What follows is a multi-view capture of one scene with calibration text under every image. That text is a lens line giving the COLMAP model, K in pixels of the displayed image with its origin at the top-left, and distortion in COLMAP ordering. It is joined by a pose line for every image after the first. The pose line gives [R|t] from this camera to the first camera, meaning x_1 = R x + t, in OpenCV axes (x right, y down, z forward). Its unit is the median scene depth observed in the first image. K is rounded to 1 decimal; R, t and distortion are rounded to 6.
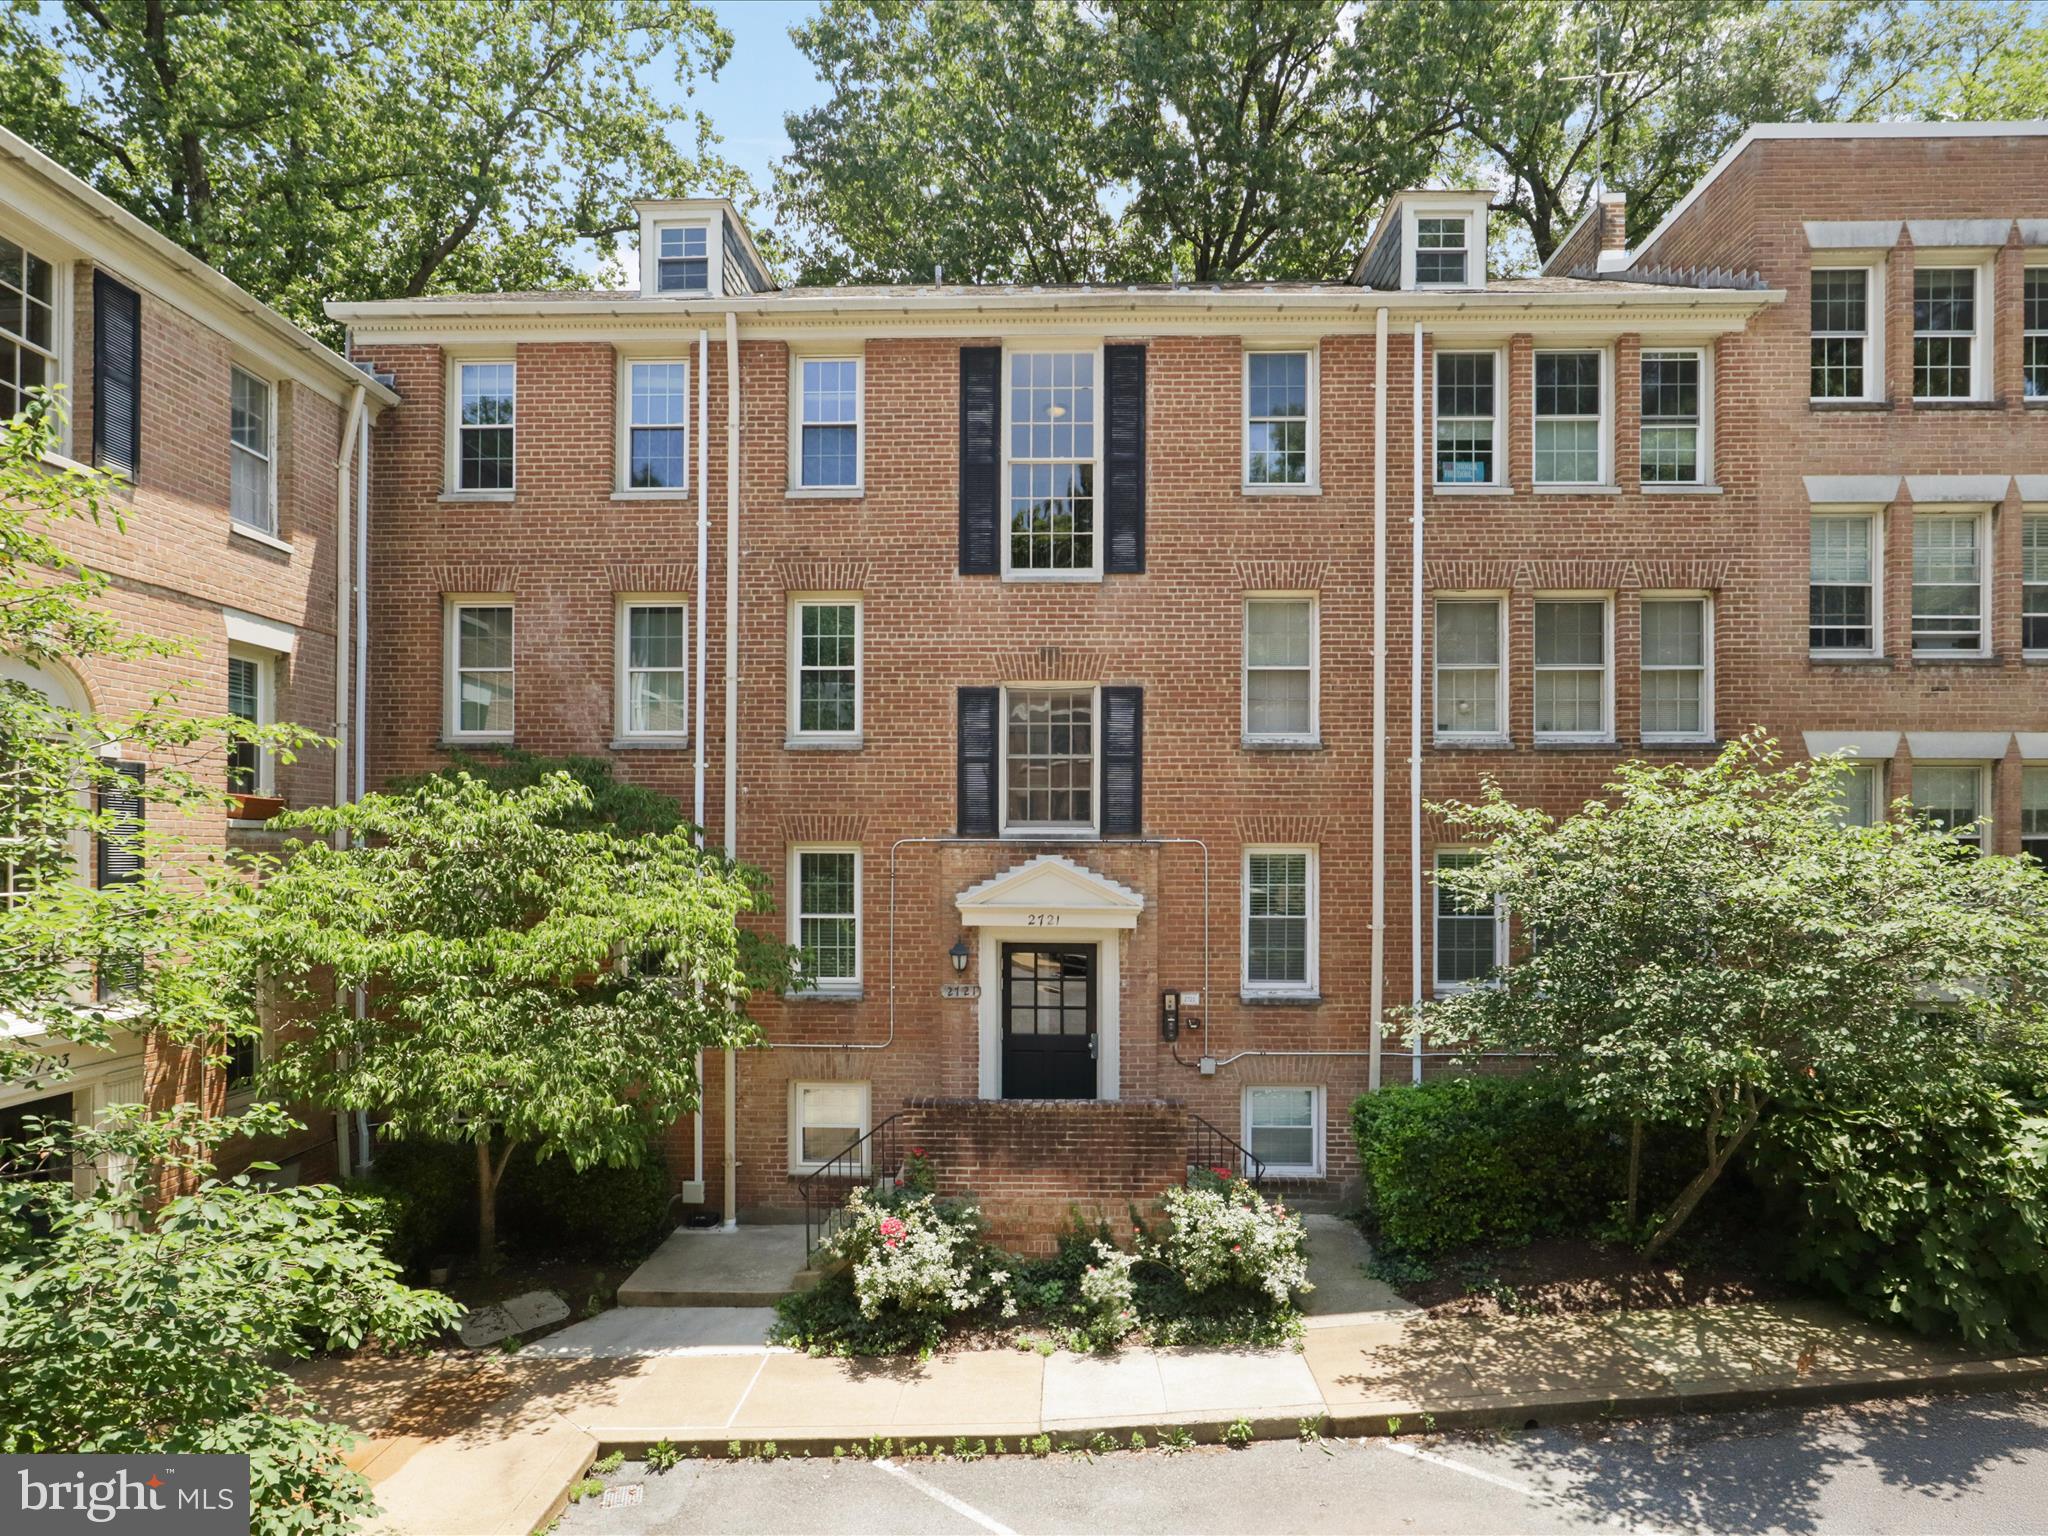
lens RADIAL K [[1167.2, 0, 1025.0], [0, 1167.2, 813.6], [0, 0, 1]] dist [-0.004308, -0.000997]
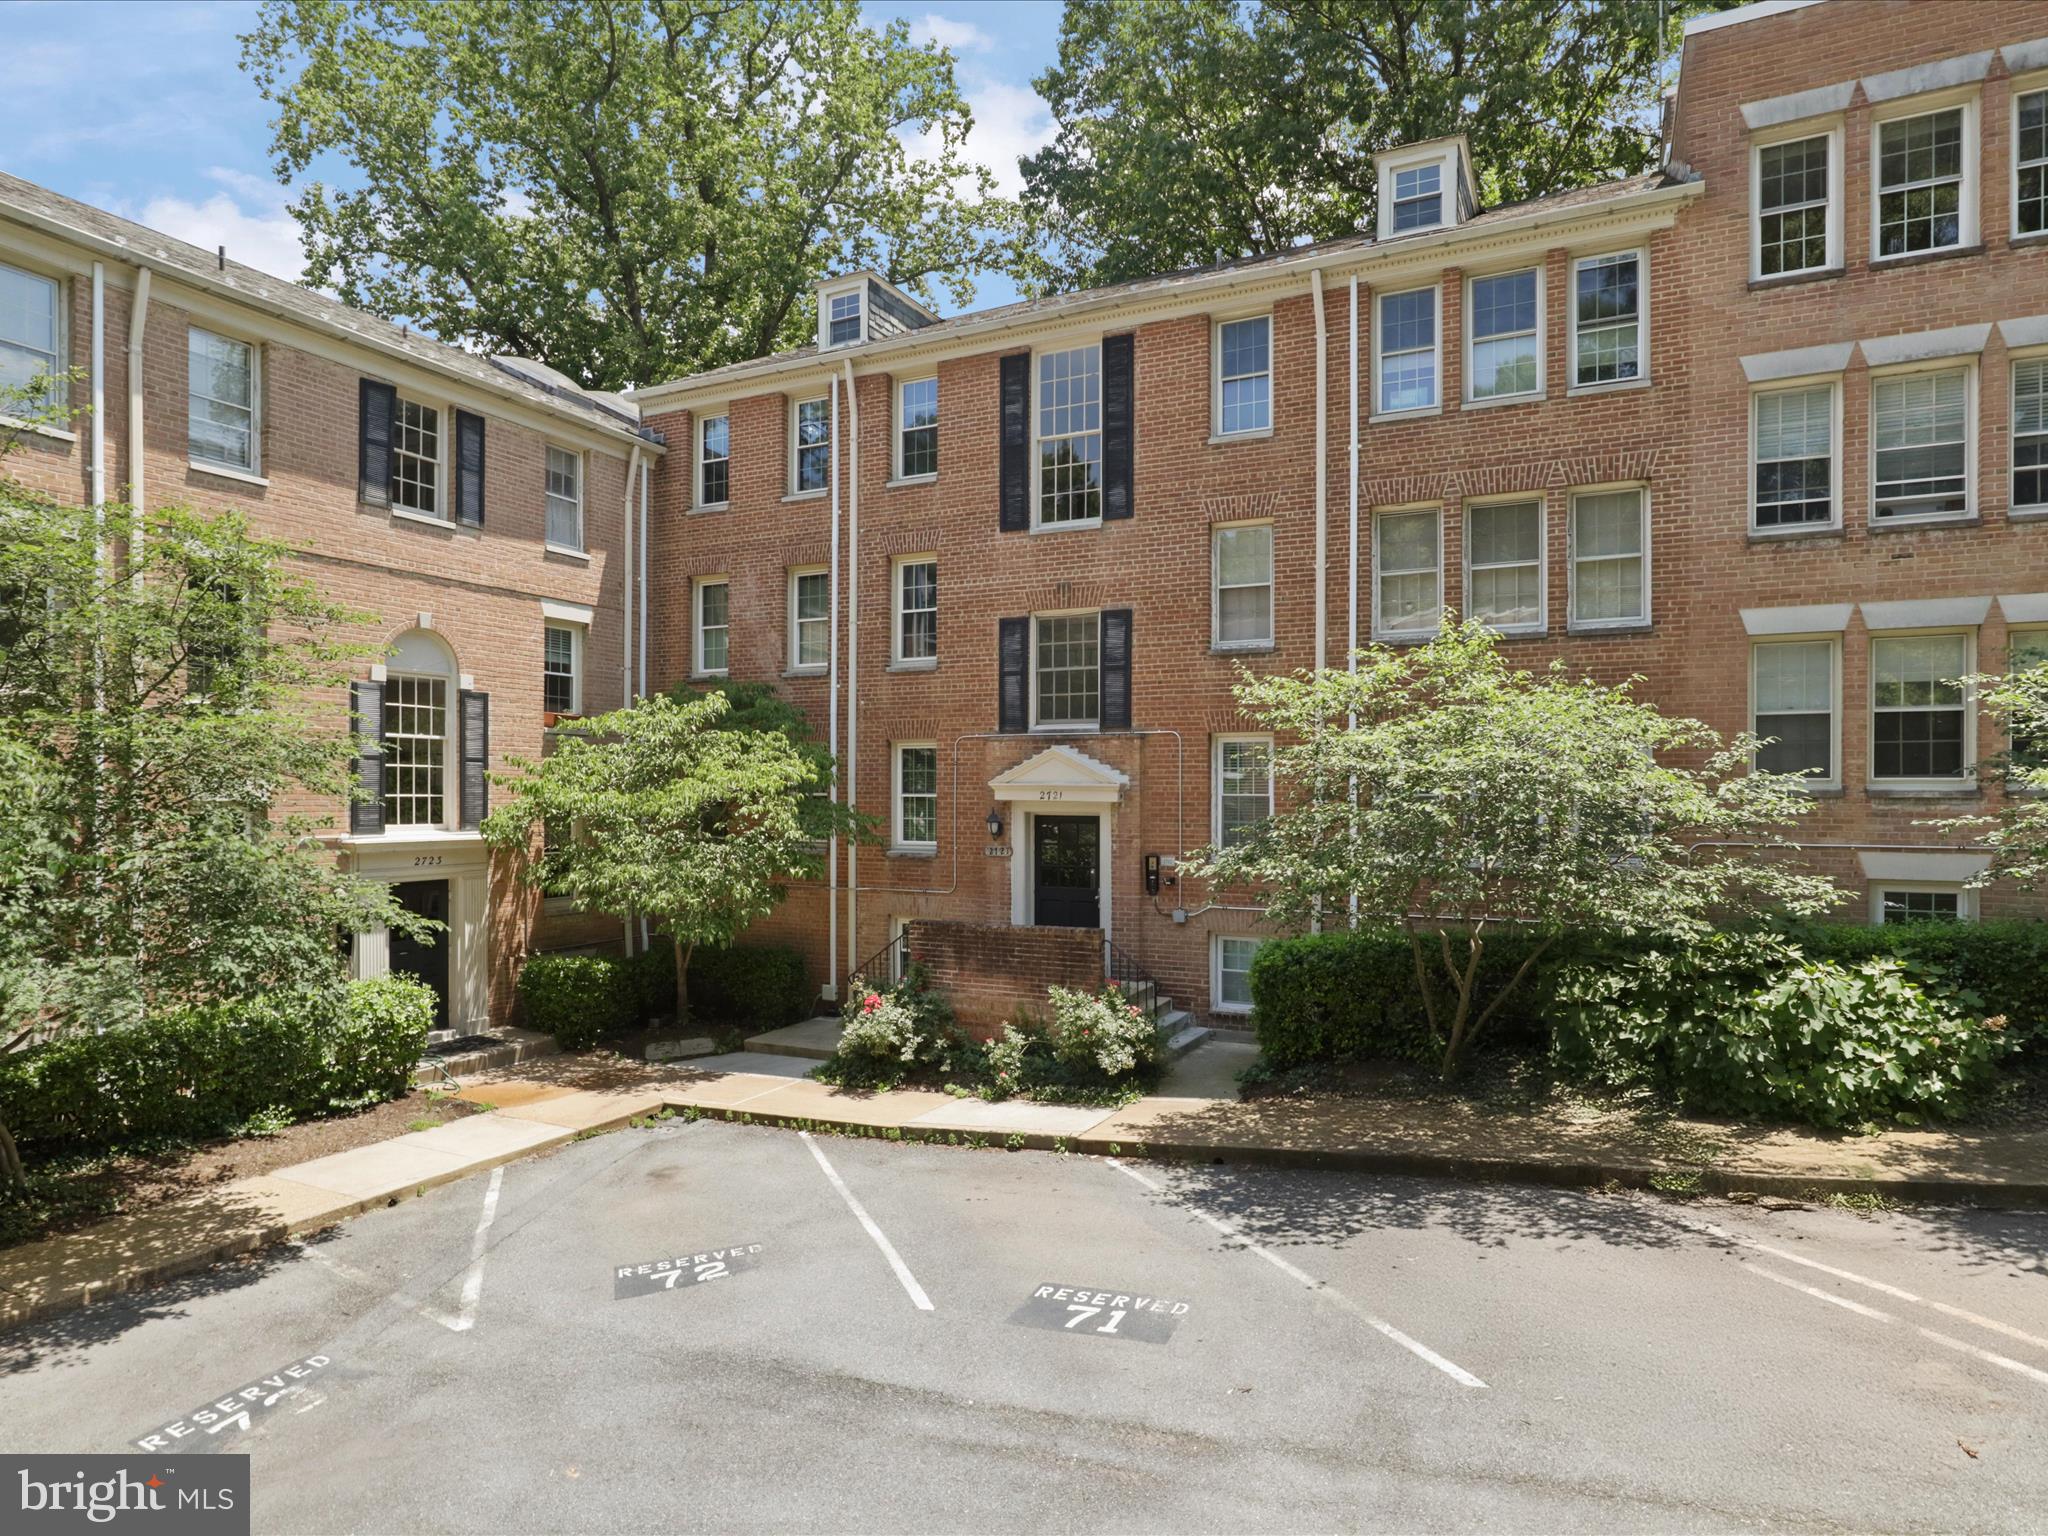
lens RADIAL K [[1157.5, 0, 1024.1], [0, 1157.5, 743.6], [0, 0, 1]] dist [-0.001347, 0.000874]
pose [[0.911044, -0.018285, -0.411904, 0.502945], [0.013683, 0.999807, -0.014117, 0.050444], [0.412083, 0.007225, 0.911118, -0.166218]]
